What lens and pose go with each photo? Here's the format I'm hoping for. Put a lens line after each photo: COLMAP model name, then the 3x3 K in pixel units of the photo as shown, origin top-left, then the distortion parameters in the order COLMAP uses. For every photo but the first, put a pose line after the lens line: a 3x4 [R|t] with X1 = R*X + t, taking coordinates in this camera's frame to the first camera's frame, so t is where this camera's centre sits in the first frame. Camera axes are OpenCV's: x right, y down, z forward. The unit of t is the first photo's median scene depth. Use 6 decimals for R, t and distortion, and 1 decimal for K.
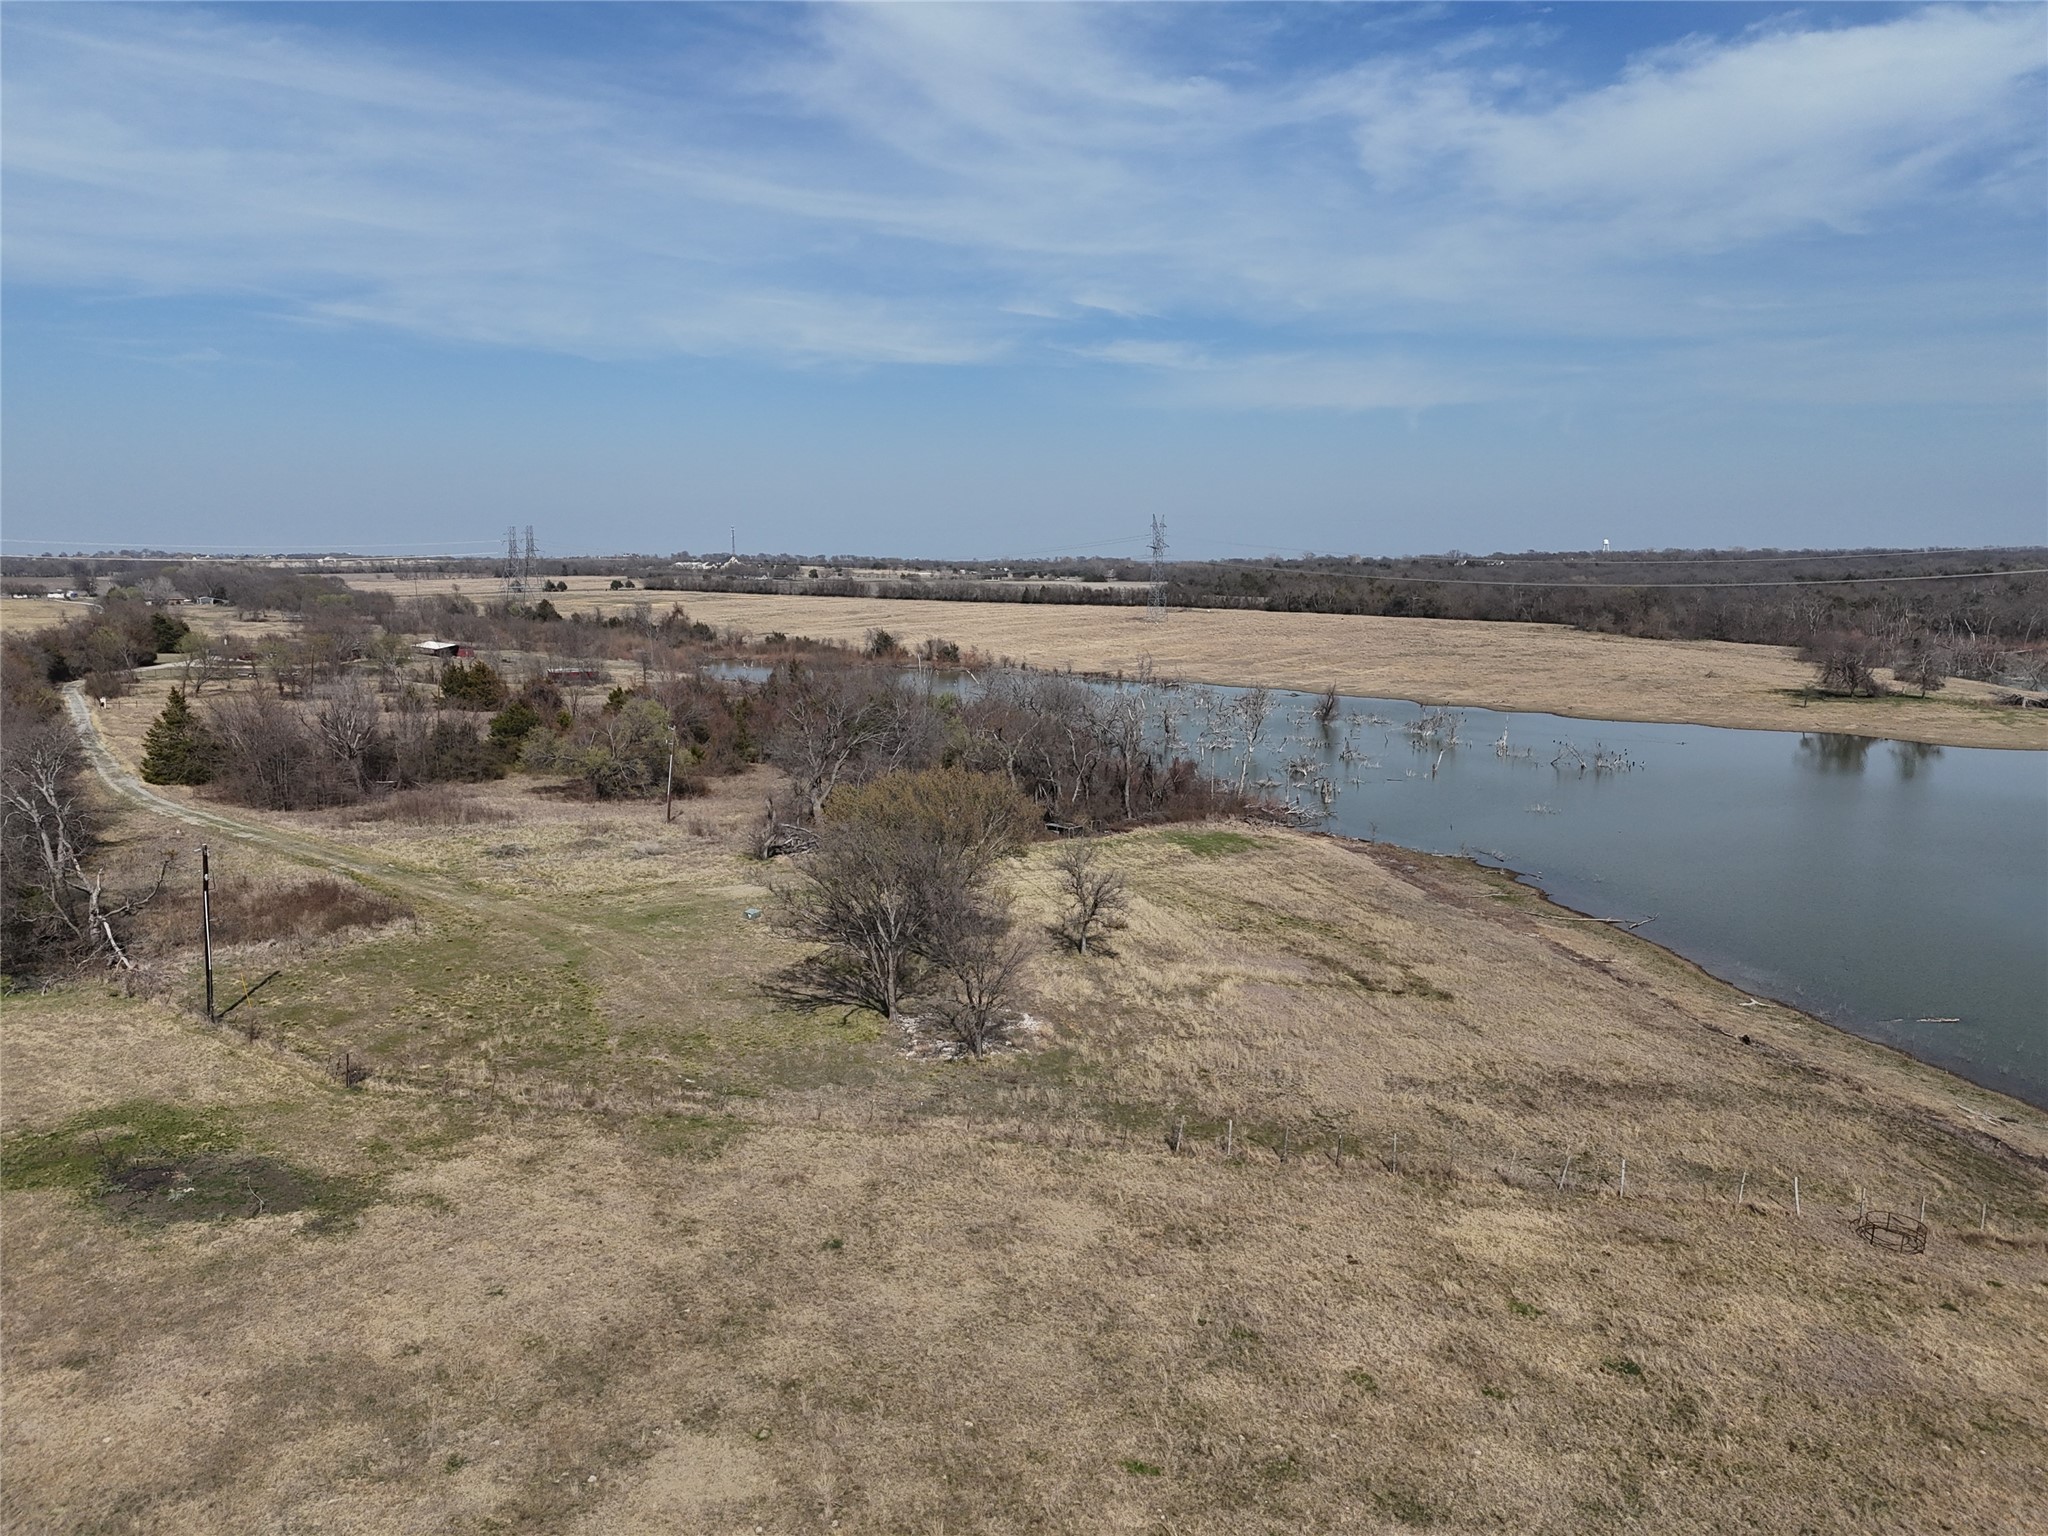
lens RADIAL K [[1498.5, 0, 1032.4], [0, 1498.5, 781.2], [0, 0, 1]] dist [0.070891, -0.062490]
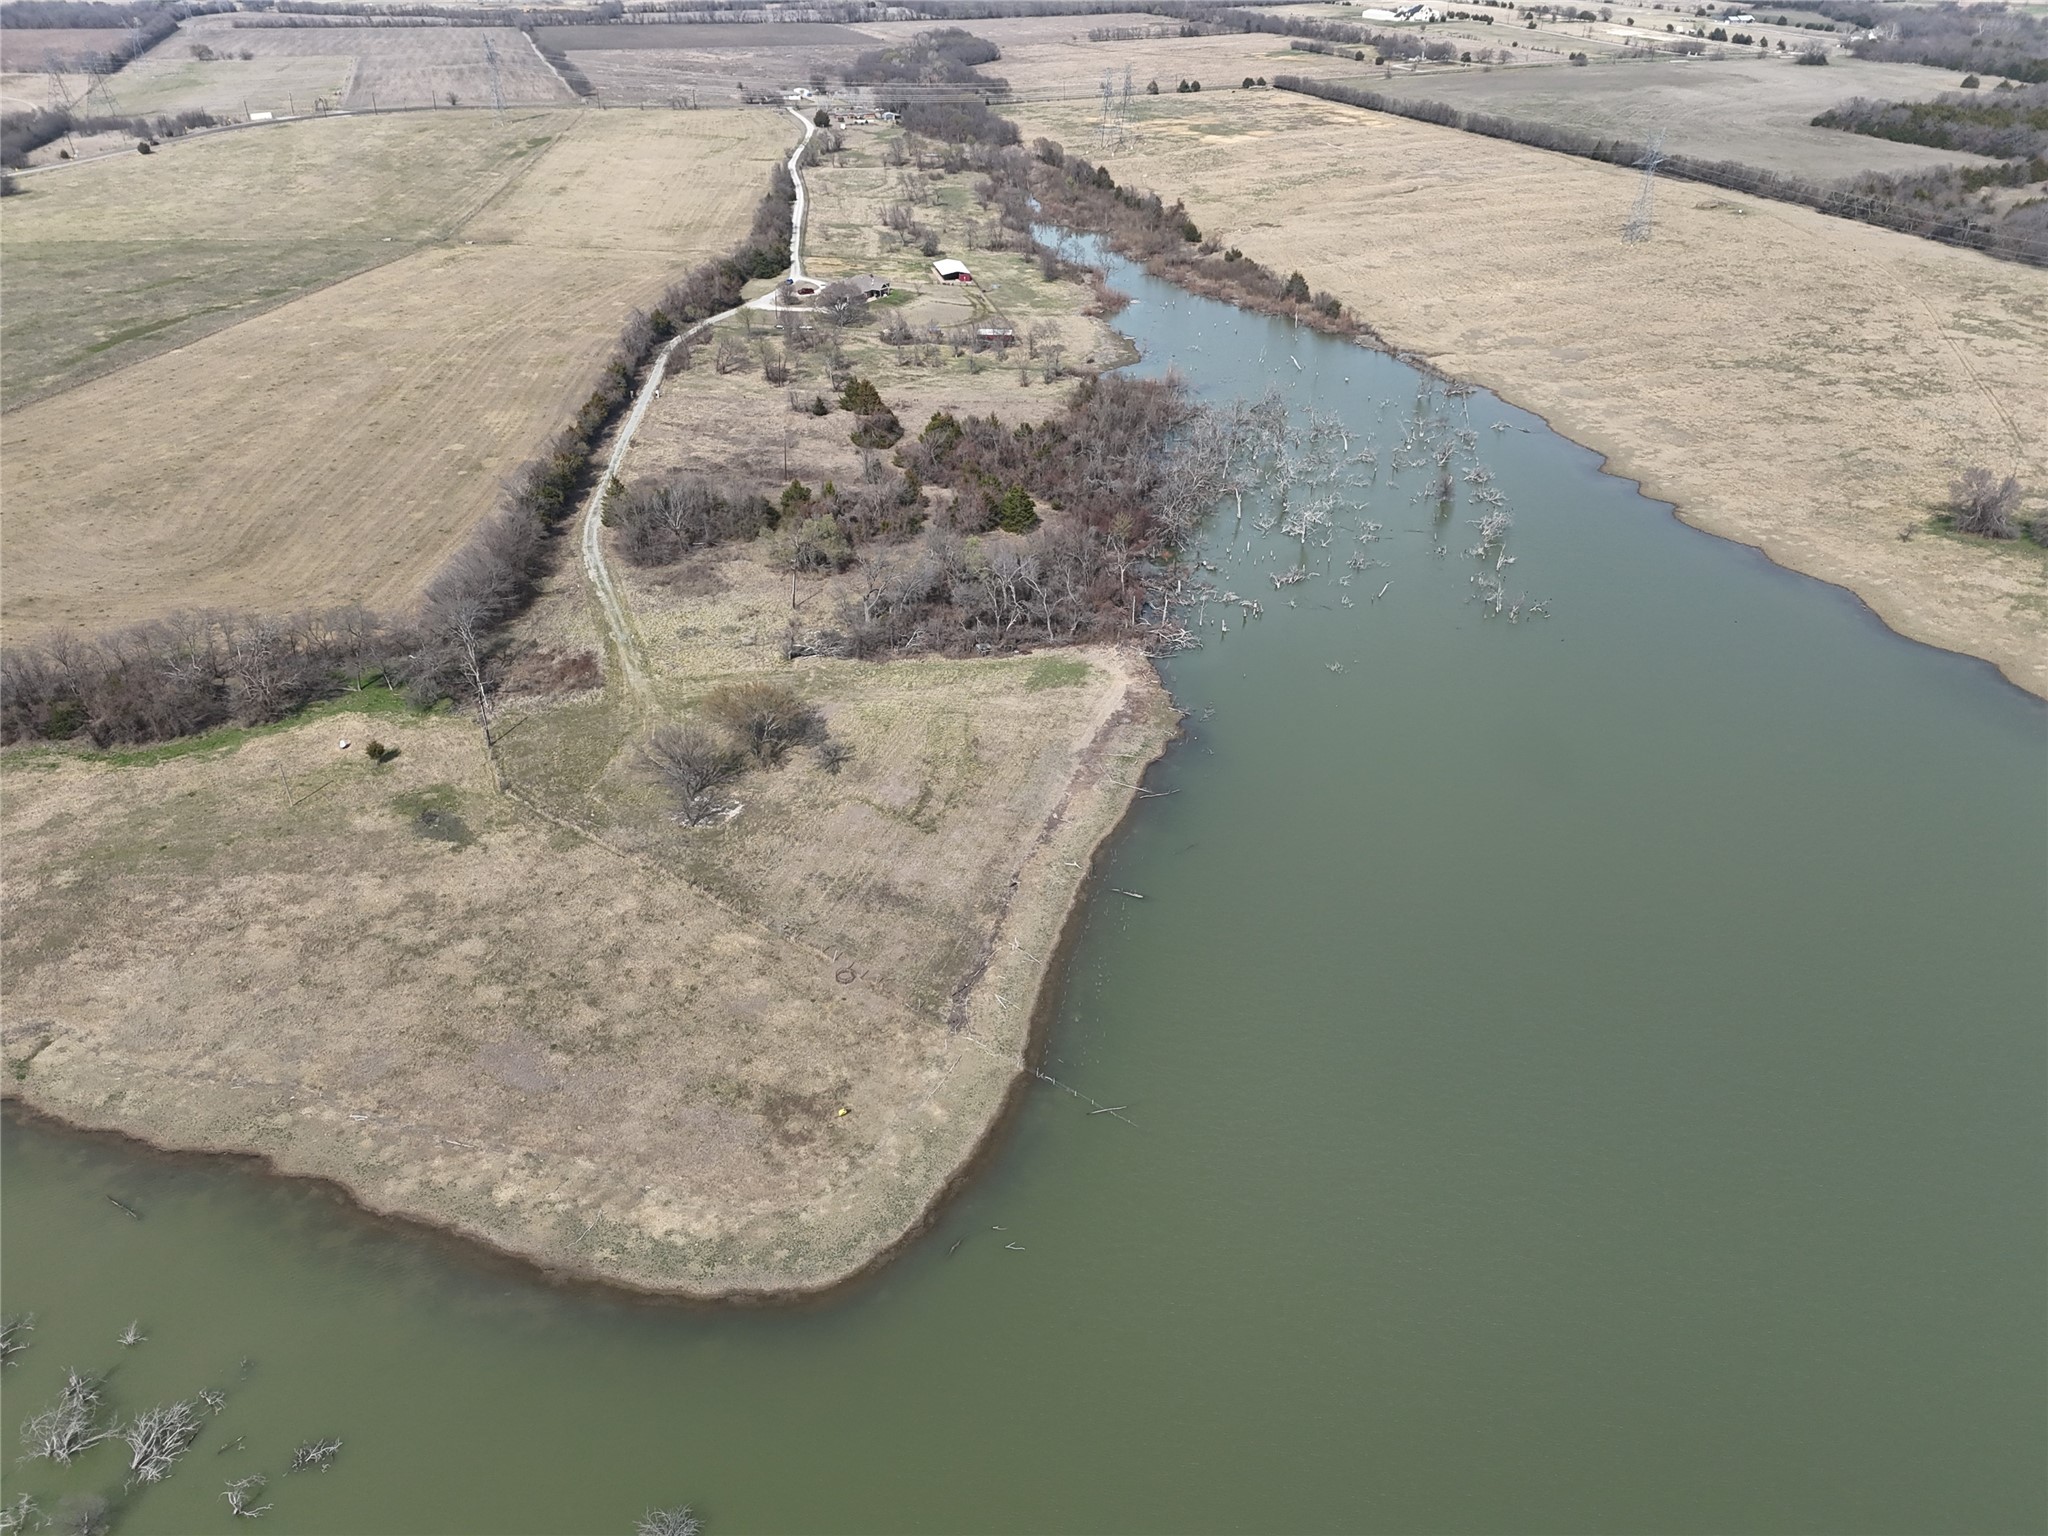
lens RADIAL K [[1498.5, 0, 1032.6], [0, 1498.5, 767.8], [0, 0, 1]] dist [0.070891, -0.062490]
pose [[0.882019, 0.231106, -0.410649, 1.960784], [-0.066235, 0.923623, 0.377535, -1.202365], [0.466536, -0.305794, 0.829960, -1.146269]]
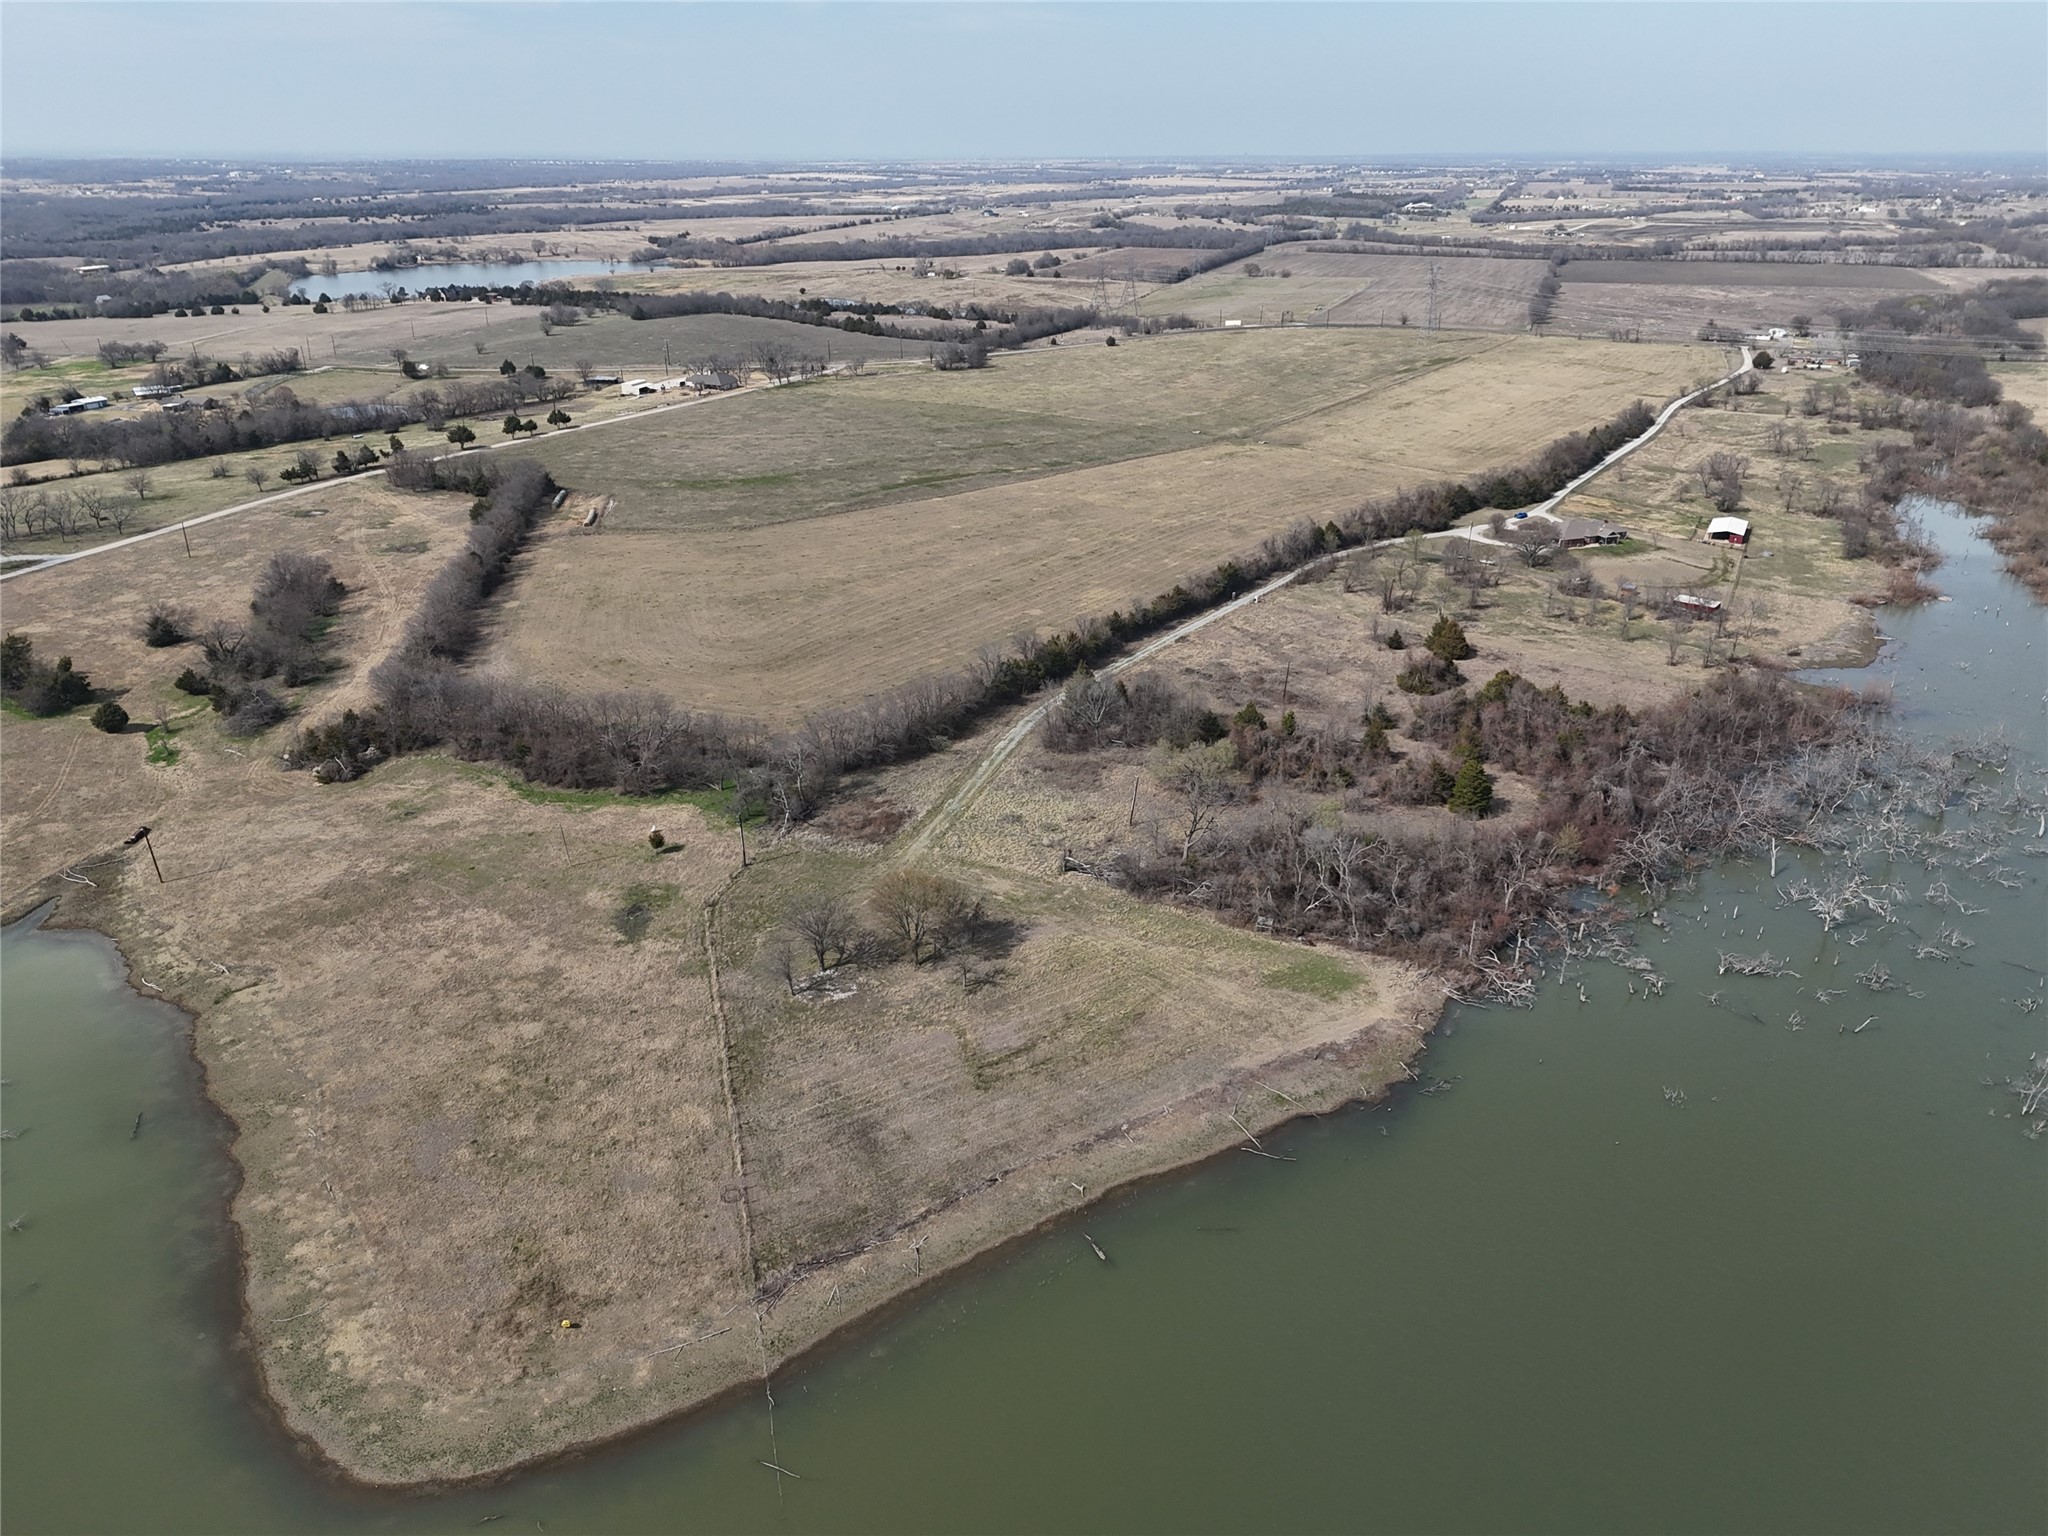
lens RADIAL K [[1498.5, 0, 1031.7], [0, 1498.5, 768.4], [0, 0, 1]] dist [0.070891, -0.062490]
pose [[0.393356, 0.348143, -0.850922, 2.787476], [-0.136311, 0.937387, 0.320507, -1.364144], [0.909225, -0.010083, 0.416183, 0.338981]]
